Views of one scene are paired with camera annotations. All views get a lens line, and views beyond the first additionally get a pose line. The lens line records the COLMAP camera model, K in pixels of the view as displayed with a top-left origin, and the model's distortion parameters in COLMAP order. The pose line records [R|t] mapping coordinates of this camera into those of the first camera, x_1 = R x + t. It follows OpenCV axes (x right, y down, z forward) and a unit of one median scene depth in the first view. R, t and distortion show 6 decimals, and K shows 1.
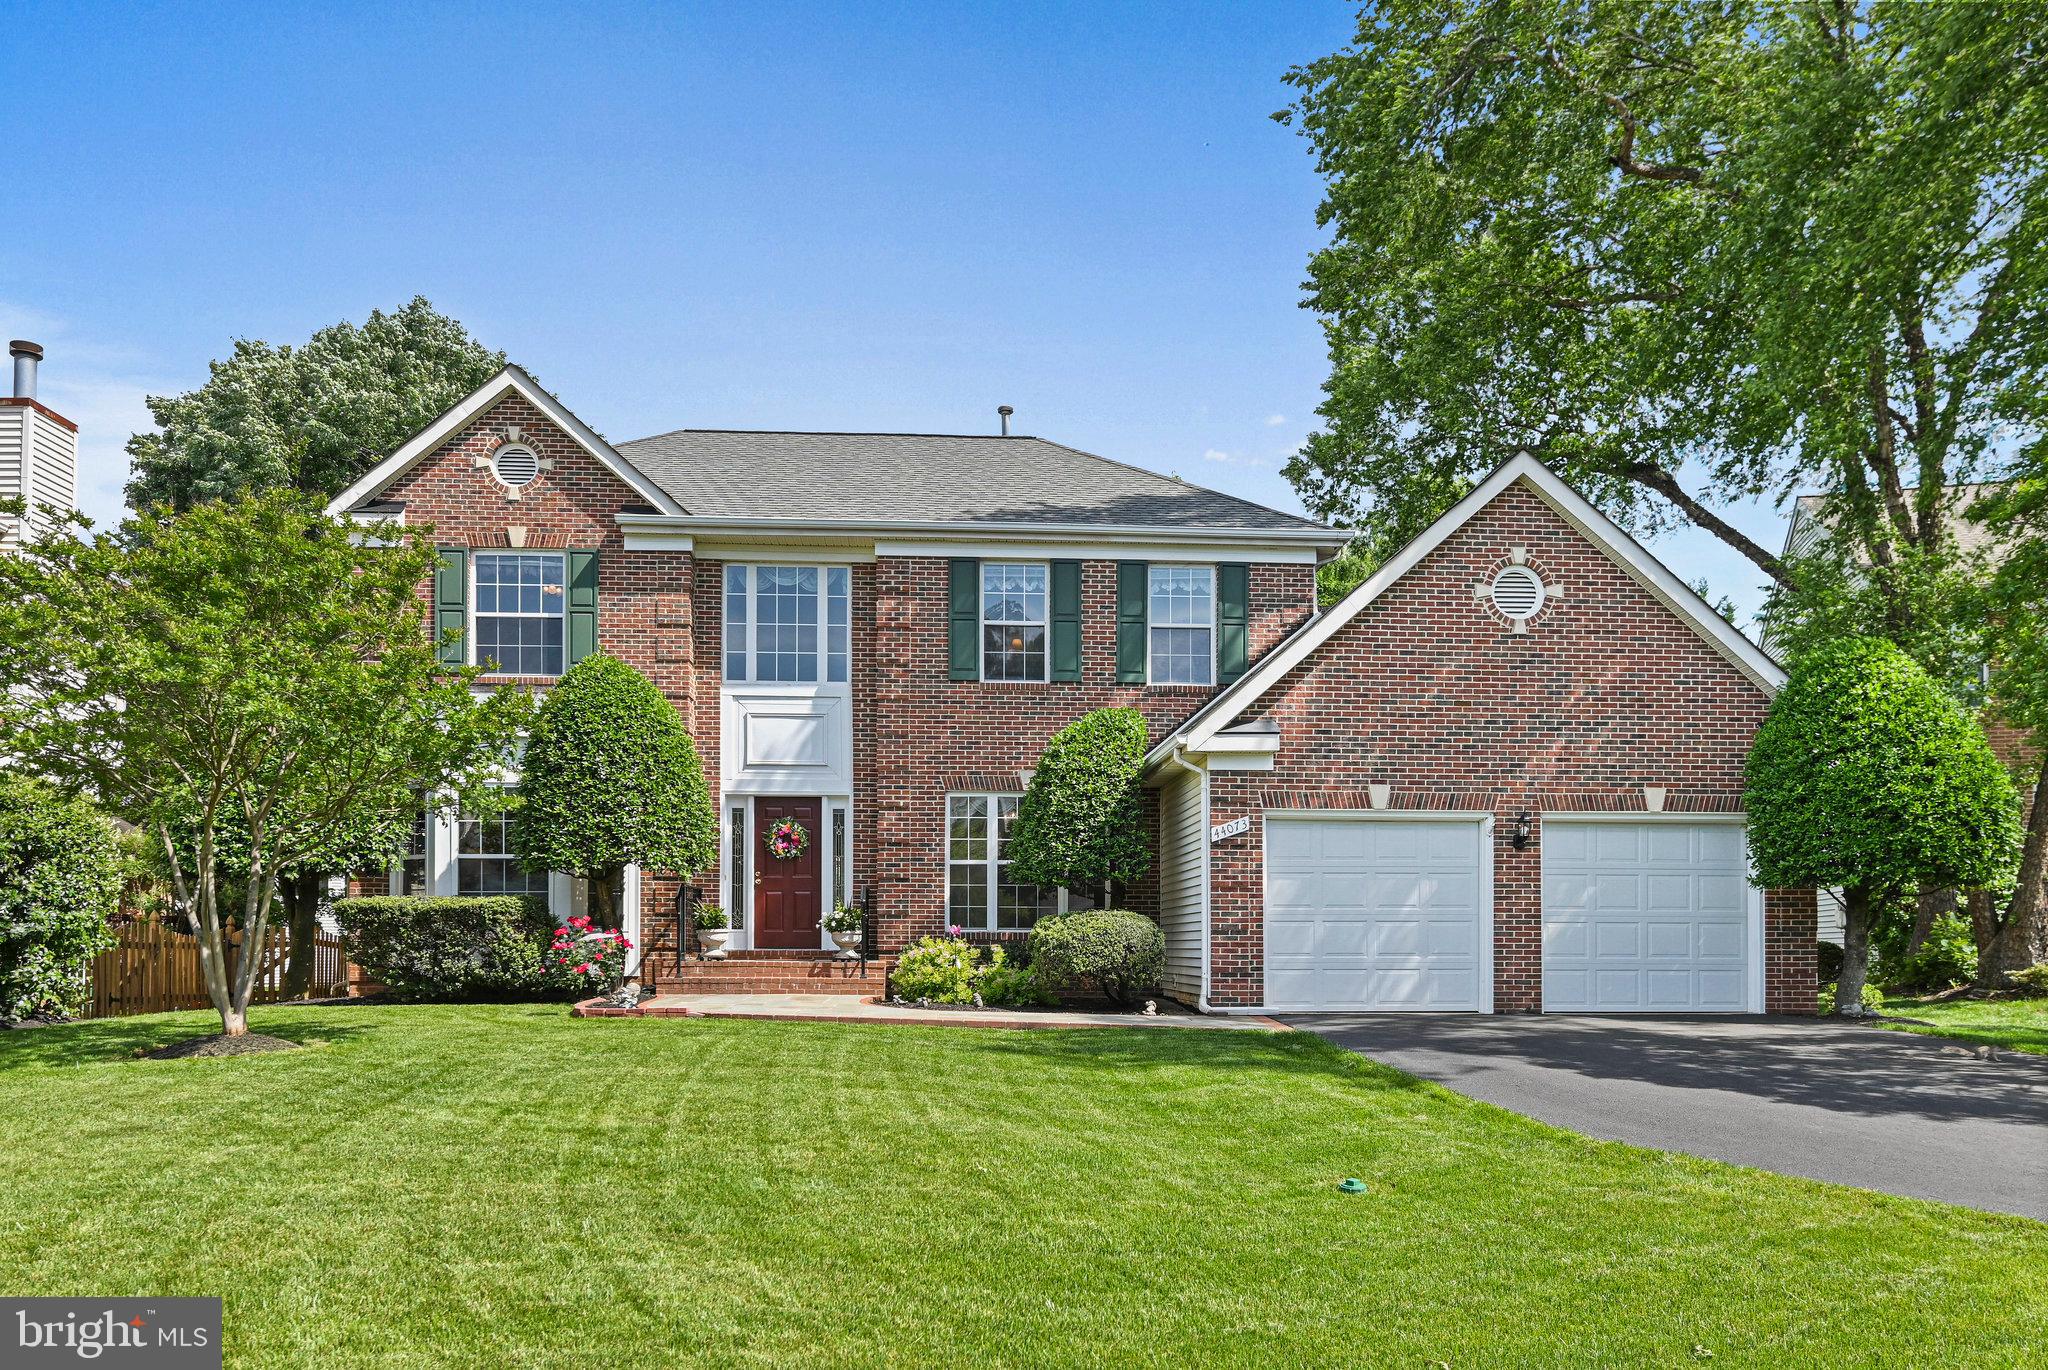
lens RADIAL K [[1129.2, 0, 1023.2], [0, 1129.2, 689.2], [0, 0, 1]] dist [0.002271, 0.000187]
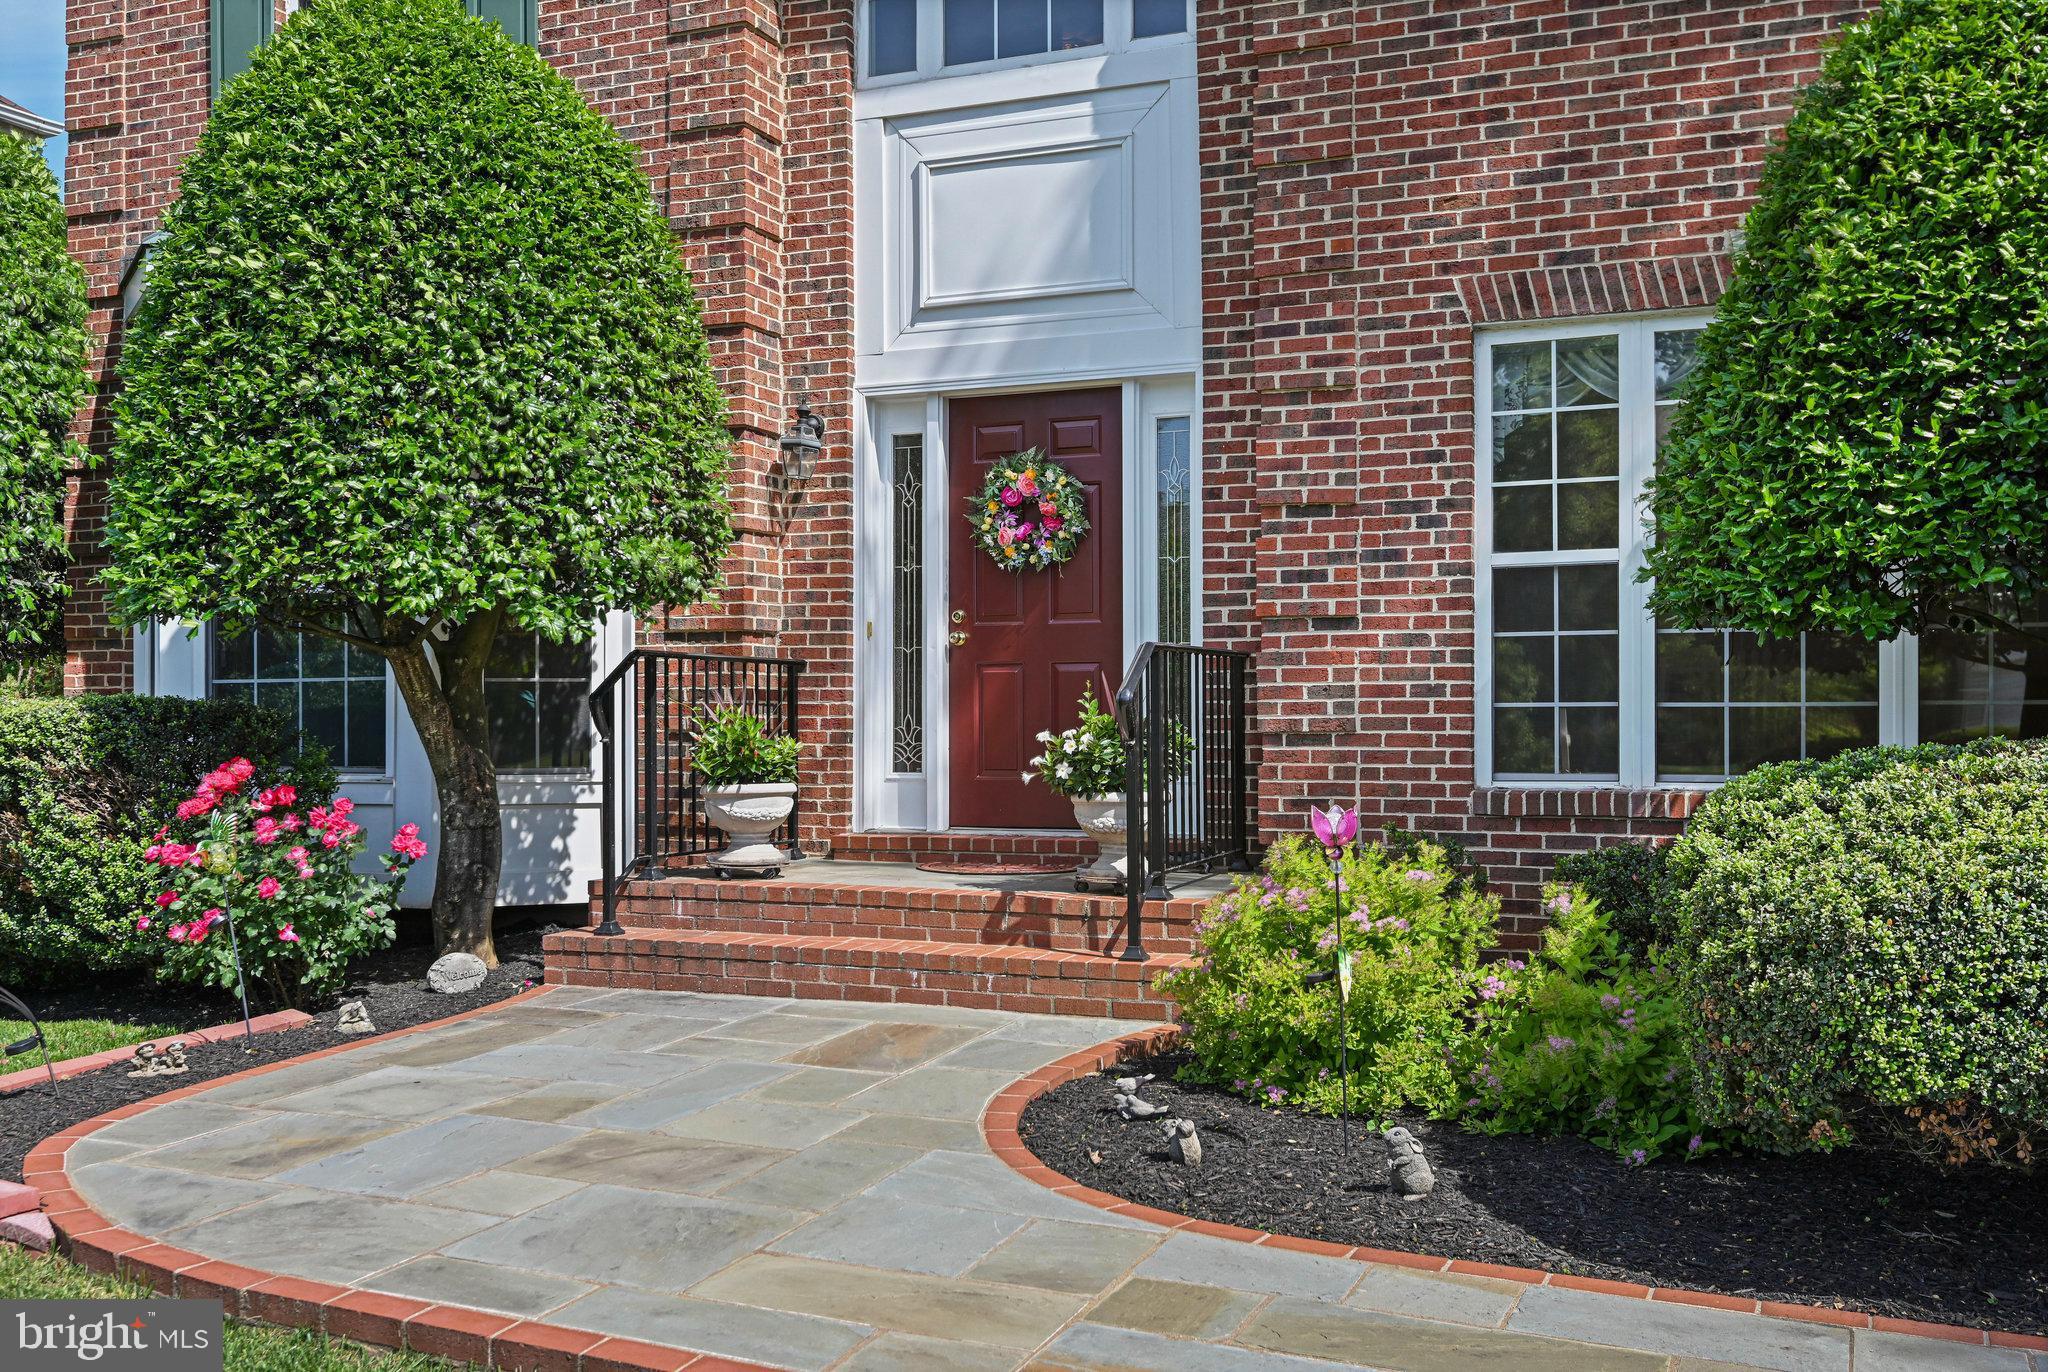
lens RADIAL K [[2027.5, 0, 1029.7], [0, 2027.5, 688.9], [0, 0, 1]] dist [0.010097, 0.000000]
pose [[0.919508, -0.013011, -0.392855, 0.032515], [0.089419, 0.980171, 0.176830, 0.077293], [0.382765, -0.197725, 0.902439, 0.442426]]
